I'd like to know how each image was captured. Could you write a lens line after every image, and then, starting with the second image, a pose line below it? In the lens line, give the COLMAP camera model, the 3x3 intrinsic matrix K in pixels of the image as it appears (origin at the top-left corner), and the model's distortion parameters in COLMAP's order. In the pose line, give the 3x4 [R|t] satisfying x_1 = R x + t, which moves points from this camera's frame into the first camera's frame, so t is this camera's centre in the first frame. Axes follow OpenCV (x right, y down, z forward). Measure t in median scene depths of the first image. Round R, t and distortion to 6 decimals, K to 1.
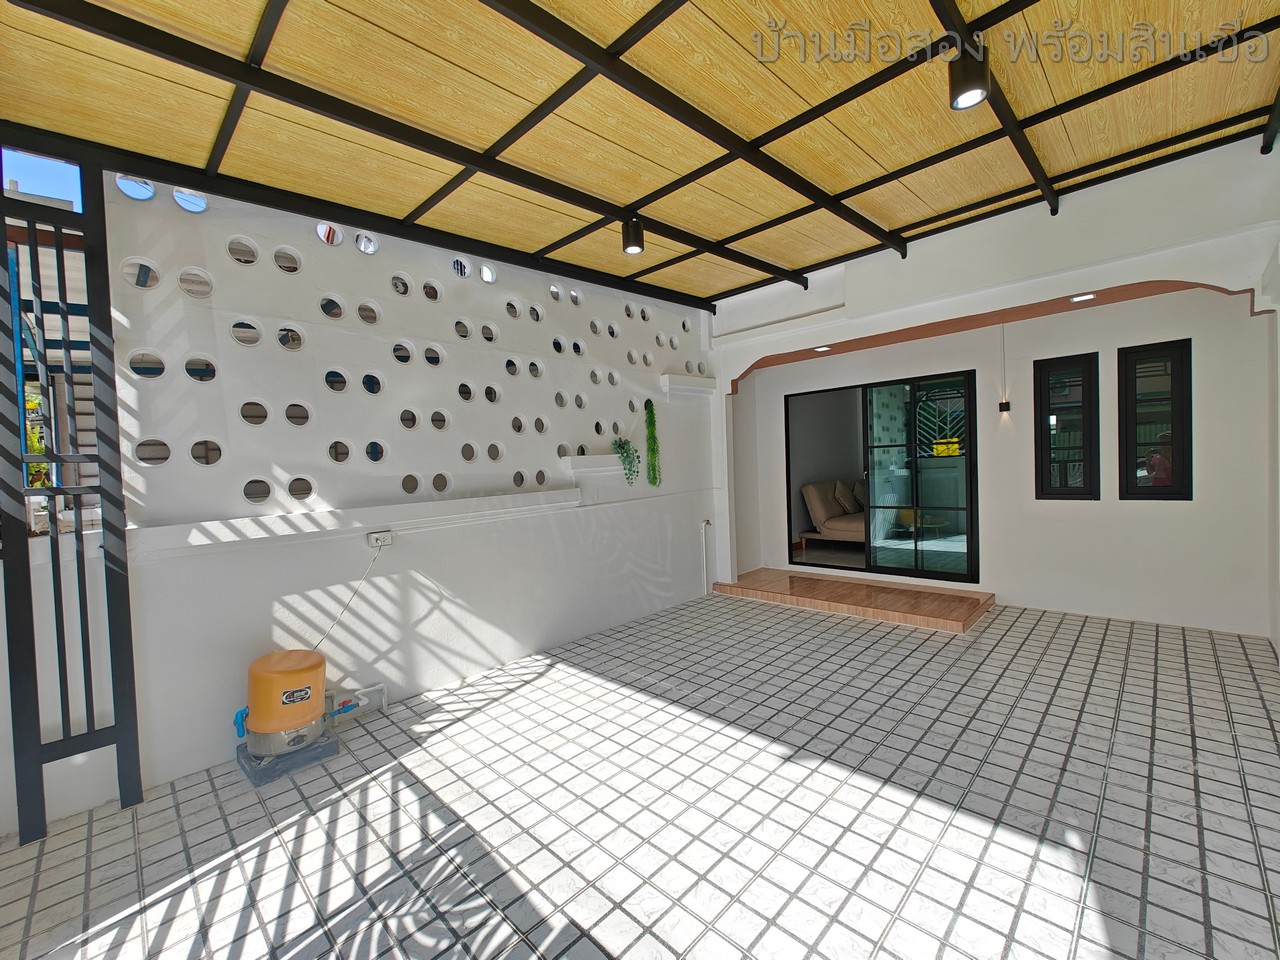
lens RADIAL K [[532.7, 0, 642.1], [0, 532.7, 484.6], [0, 0, 1]] dist [-0.002010, 0.000140]
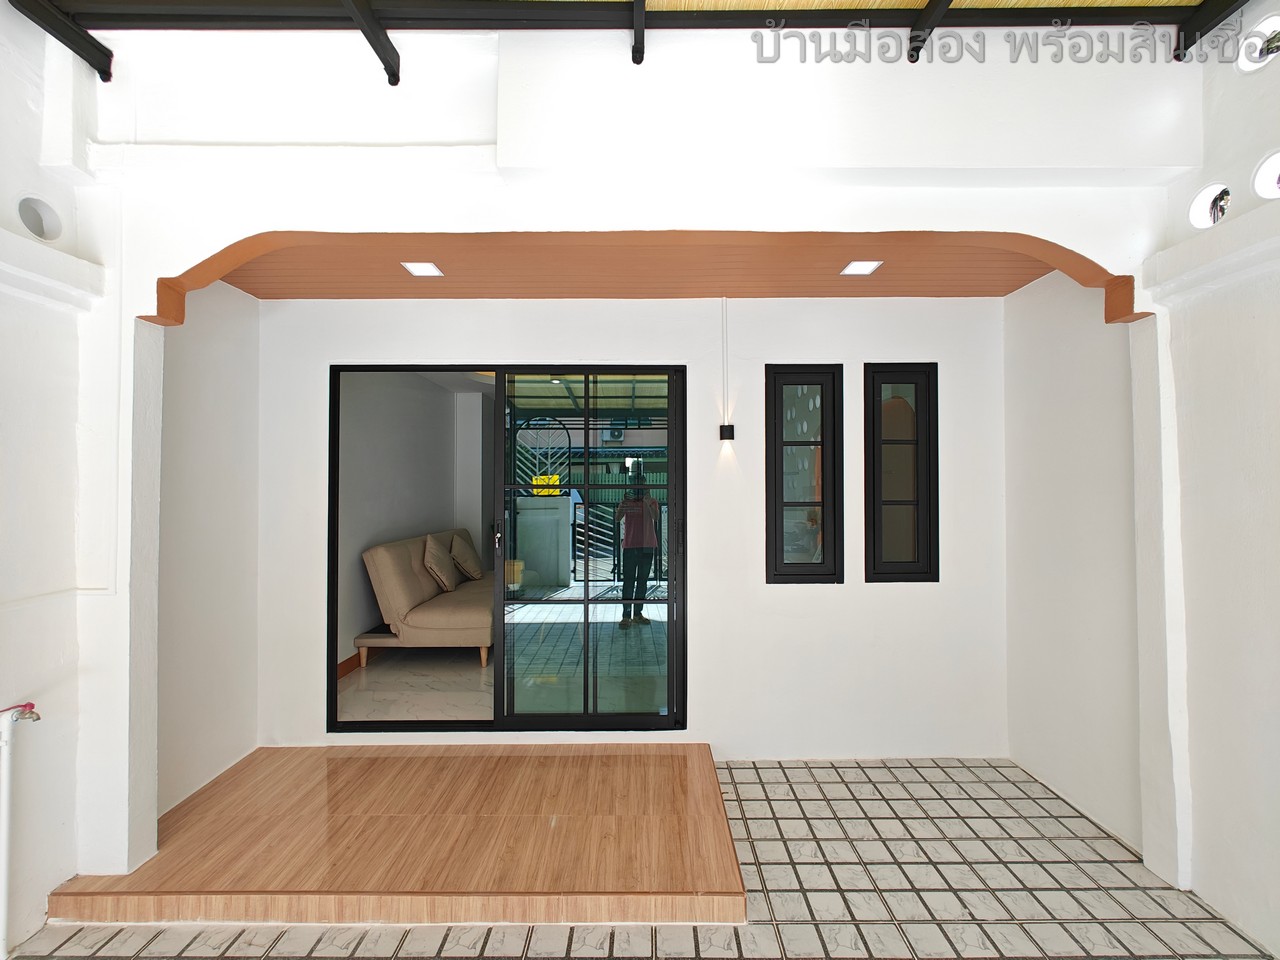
lens RADIAL K [[532.7, 0, 642.1], [0, 532.7, 484.6], [0, 0, 1]] dist [-0.002010, 0.000140]
pose [[0.715592, 0.043807, 0.697143, 0.179189], [-0.005354, 0.998346, -0.057238, -0.048248], [-0.698498, 0.037227, 0.714643, 0.604760]]
